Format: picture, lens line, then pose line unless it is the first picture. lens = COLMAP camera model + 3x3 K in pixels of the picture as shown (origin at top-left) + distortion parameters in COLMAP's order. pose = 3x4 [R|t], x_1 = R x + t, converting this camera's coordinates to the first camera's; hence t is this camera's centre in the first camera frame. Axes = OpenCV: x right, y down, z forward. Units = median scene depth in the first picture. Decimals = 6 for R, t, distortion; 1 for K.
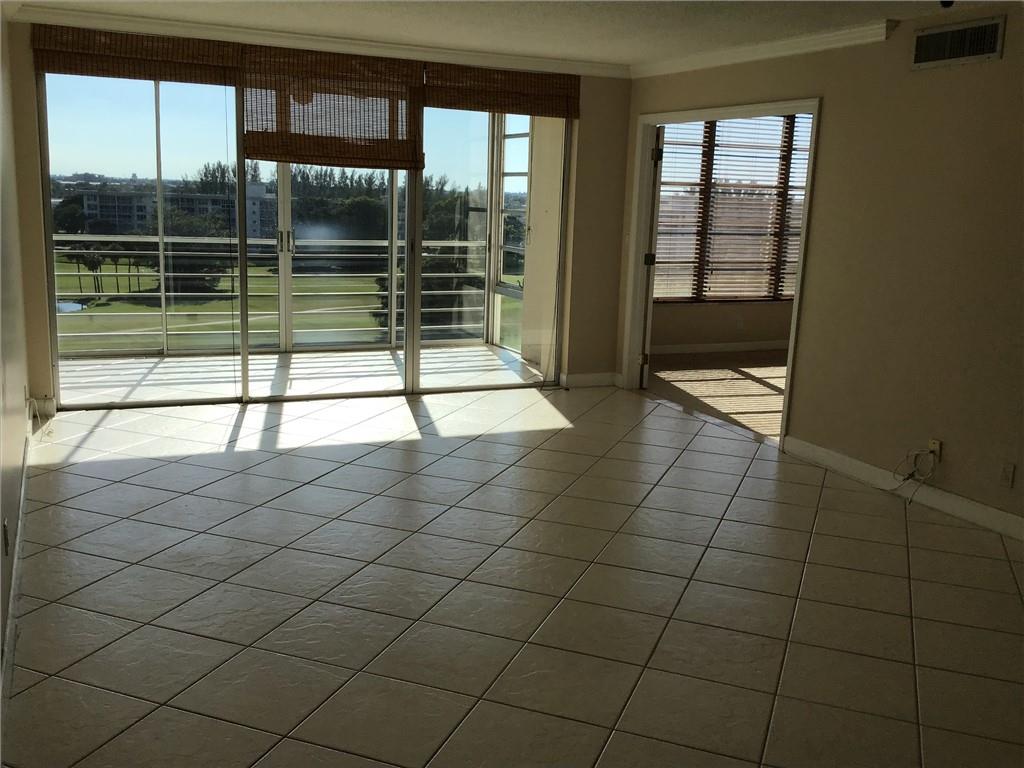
lens RADIAL K [[956.4, 0, 512.0], [0, 956.4, 384.0], [0, 0, 1]] dist [0.124690, -0.272557]
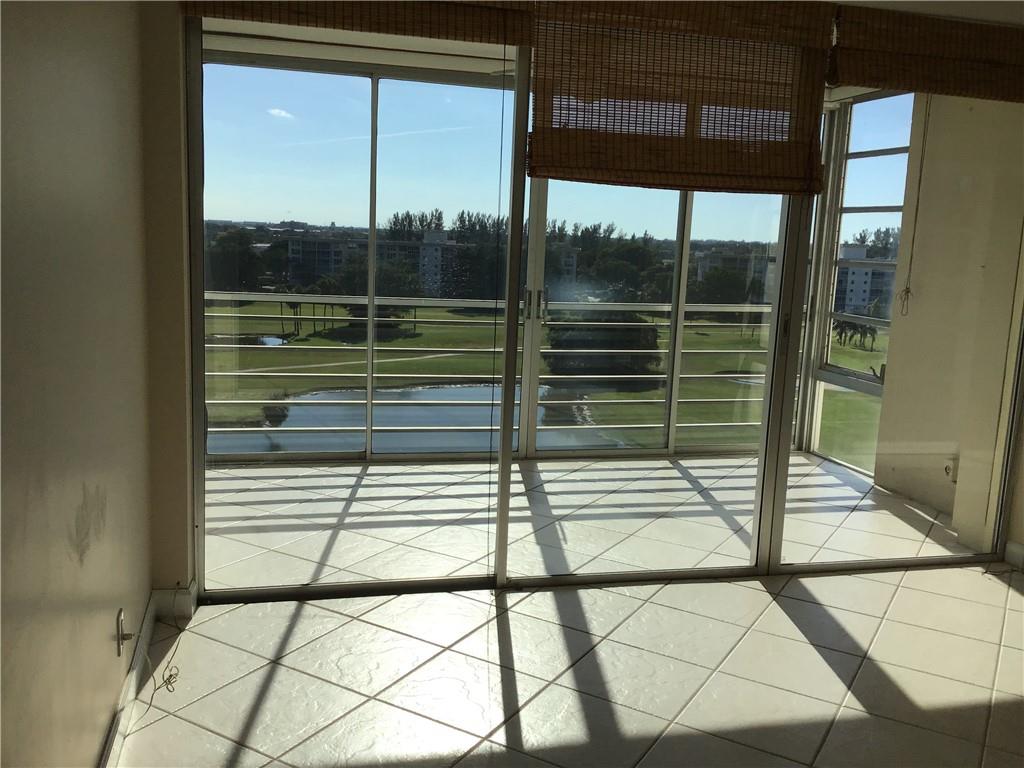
lens RADIAL K [[909.7, 0, 508.6], [0, 909.7, 391.4], [0, 0, 1]] dist [0.131805, -0.267165]
pose [[0.984278, 0.036319, -0.172850, -0.125867], [-0.041886, 0.998711, -0.028666, -0.059263], [0.171586, 0.035455, 0.984531, 0.312098]]
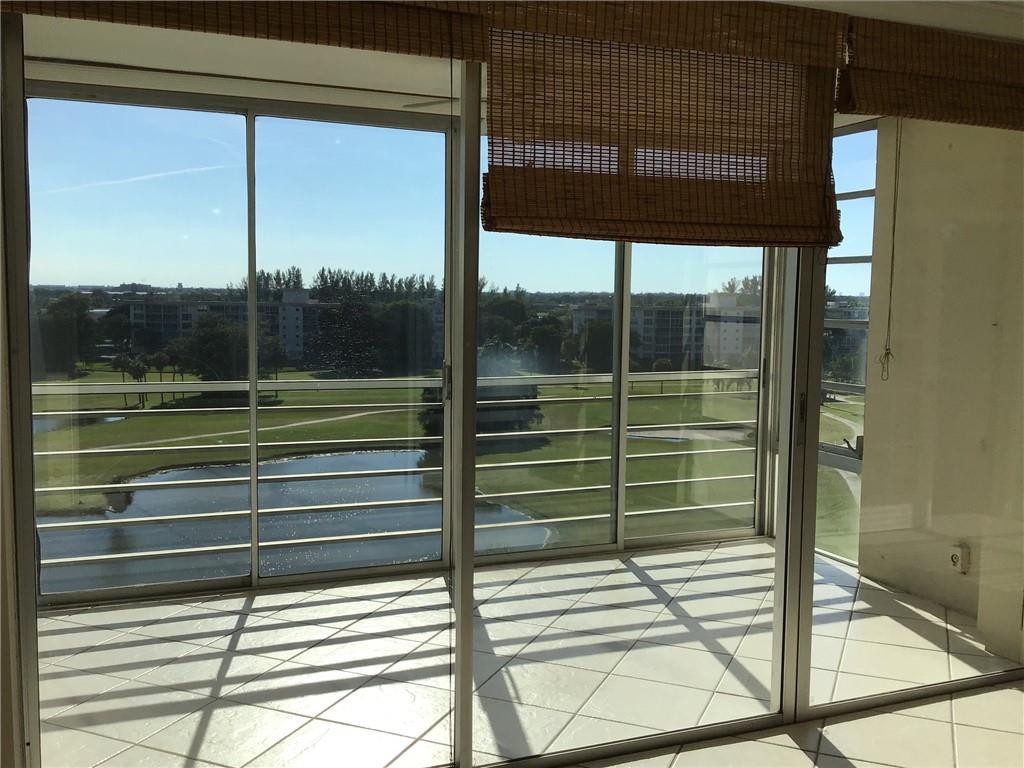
lens RADIAL K [[956.4, 0, 512.0], [0, 956.4, 384.0], [0, 0, 1]] dist [0.124690, -0.272557]
pose [[0.999164, -0.017933, -0.036745, -0.166609], [0.014102, 0.994686, -0.101987, -0.080319], [0.038379, 0.101384, 0.994107, 0.388380]]
